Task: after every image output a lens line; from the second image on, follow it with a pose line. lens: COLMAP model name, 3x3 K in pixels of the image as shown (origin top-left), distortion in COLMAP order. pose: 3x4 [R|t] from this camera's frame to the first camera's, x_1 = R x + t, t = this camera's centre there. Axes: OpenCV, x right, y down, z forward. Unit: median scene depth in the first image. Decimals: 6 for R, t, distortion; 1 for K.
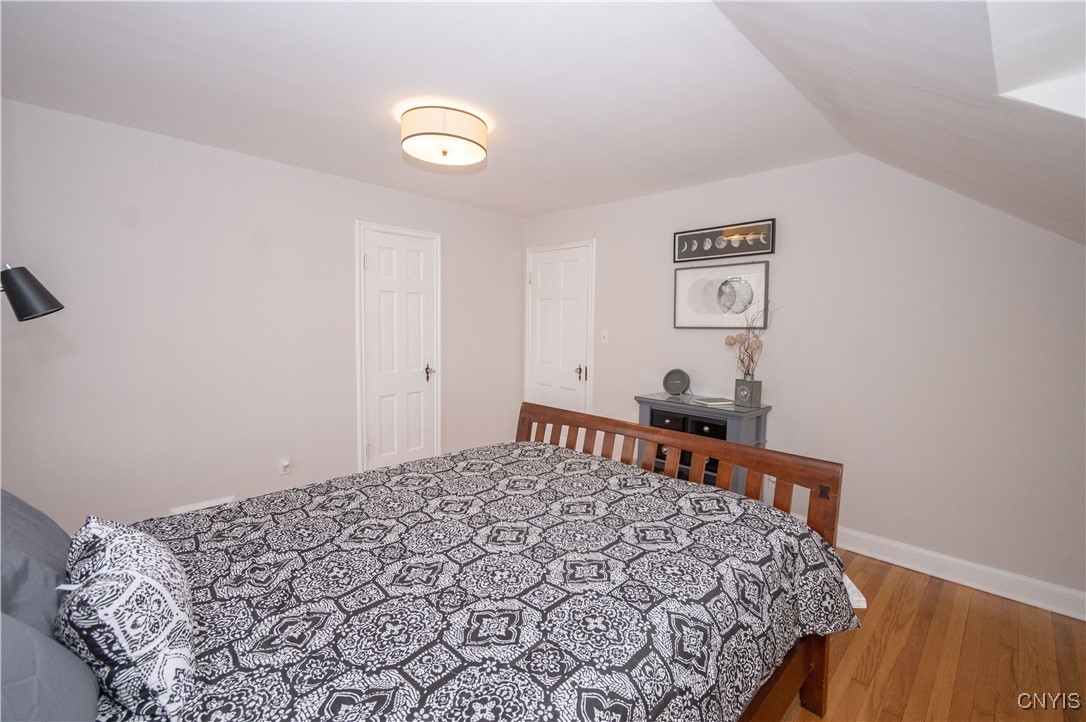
lens RADIAL K [[478.0, 0, 548.5], [0, 478.0, 355.9], [0, 0, 1]] dist [0.015048, -0.006356]
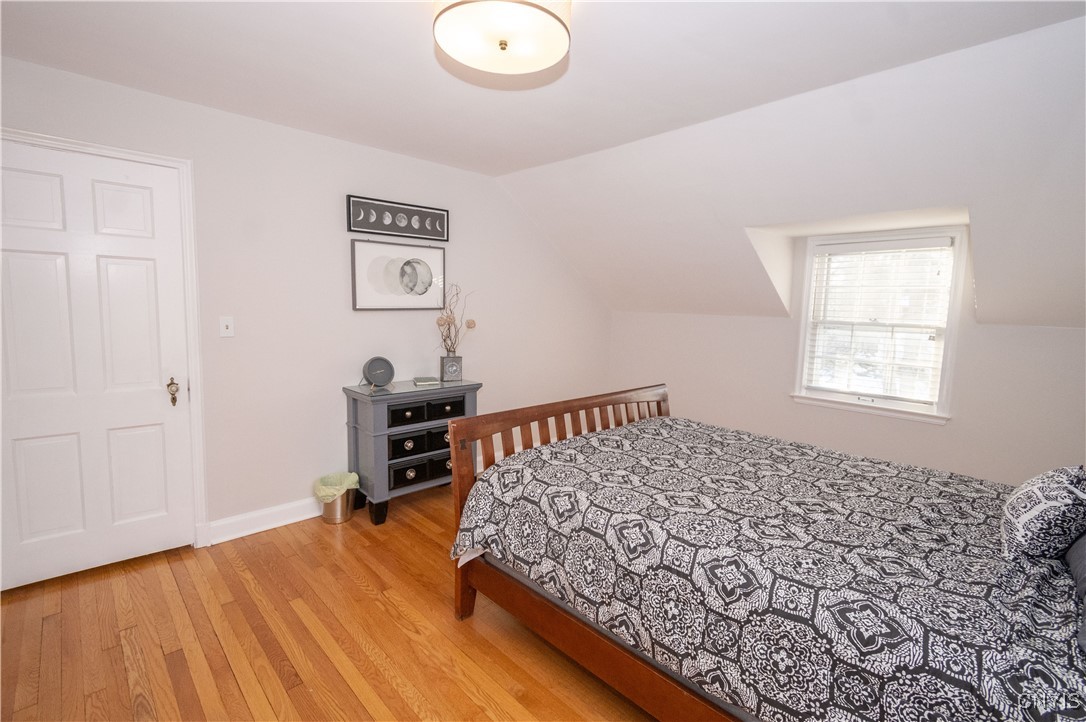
lens RADIAL K [[478.0, 0, 548.5], [0, 478.0, 355.9], [0, 0, 1]] dist [0.015048, -0.006356]
pose [[0.016144, -0.121921, 0.992408, -0.628574], [0.060541, 0.990836, 0.120743, -0.065057], [-0.998035, 0.058132, 0.023378, 0.701650]]
